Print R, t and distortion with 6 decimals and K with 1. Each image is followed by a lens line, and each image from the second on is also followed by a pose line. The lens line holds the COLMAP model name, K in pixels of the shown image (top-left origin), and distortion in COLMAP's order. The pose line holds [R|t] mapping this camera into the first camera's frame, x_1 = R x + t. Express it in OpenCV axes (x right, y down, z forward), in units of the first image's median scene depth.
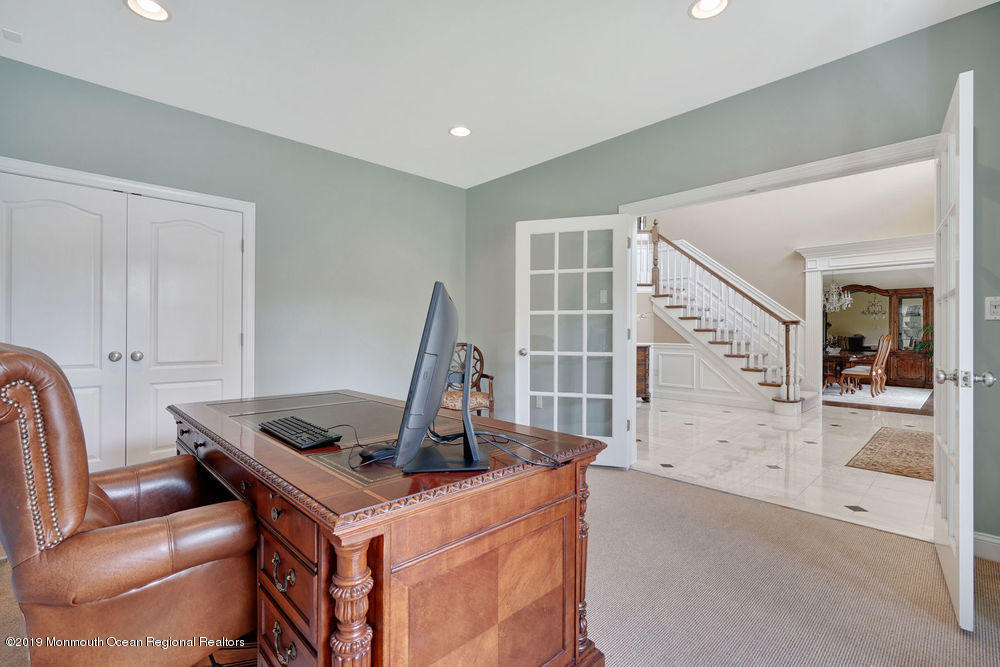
lens RADIAL K [[452.7, 0, 497.2], [0, 452.7, 332.5], [0, 0, 1]] dist [-0.001645, -0.000004]
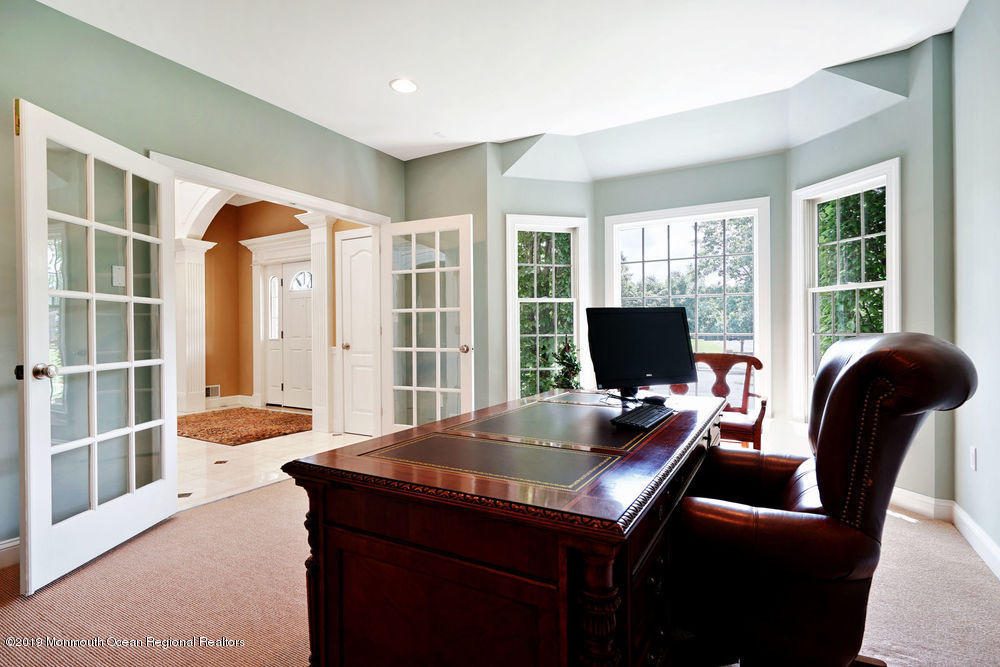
lens RADIAL K [[472.5, 0, 497.1], [0, 472.5, 332.6], [0, 0, 1]] dist [0.000146, 0.000684]
pose [[-0.259156, -0.004859, 0.965823, -0.591290], [0.005946, 0.999960, 0.006626, 0.003379], [-0.965817, 0.007460, -0.259117, 0.693389]]
